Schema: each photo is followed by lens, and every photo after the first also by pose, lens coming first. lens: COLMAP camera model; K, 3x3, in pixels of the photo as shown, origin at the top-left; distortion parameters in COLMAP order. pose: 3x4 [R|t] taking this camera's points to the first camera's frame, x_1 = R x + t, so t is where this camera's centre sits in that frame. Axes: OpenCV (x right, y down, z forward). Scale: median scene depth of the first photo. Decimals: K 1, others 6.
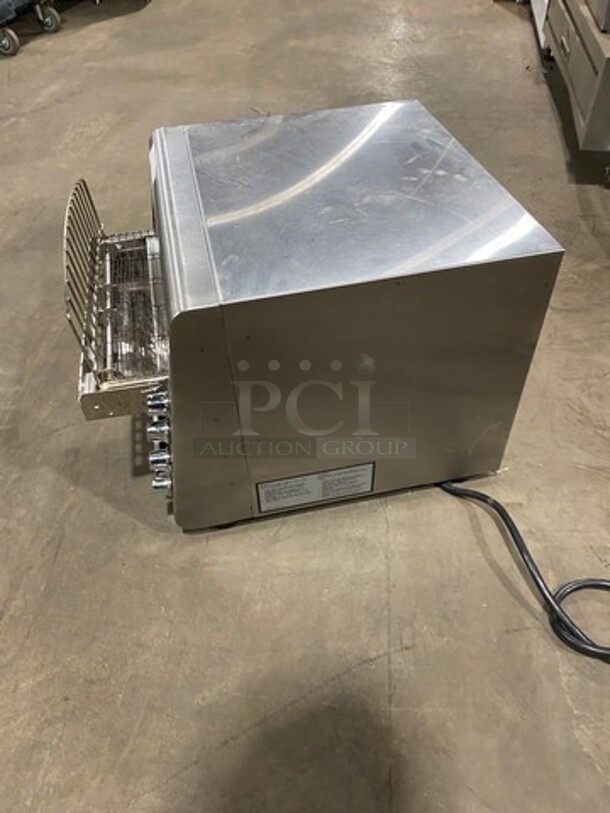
lens RADIAL K [[632.8, 0, 306.8], [0, 632.8, 407.8], [0, 0, 1]] dist [-0.005640, -0.017177]
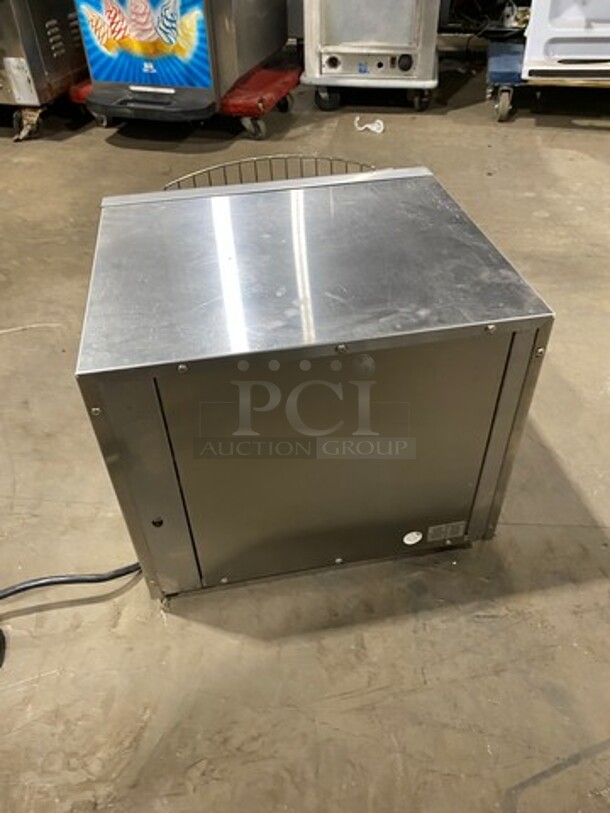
lens RADIAL K [[632.8, 0, 306.9], [0, 632.8, 405.1], [0, 0, 1]] dist [-0.005640, -0.017177]
pose [[-0.045671, 0.673244, -0.738008, 0.688942], [-0.685618, 0.516179, 0.513311, -0.577095], [0.726528, 0.529435, 0.438014, 0.576197]]
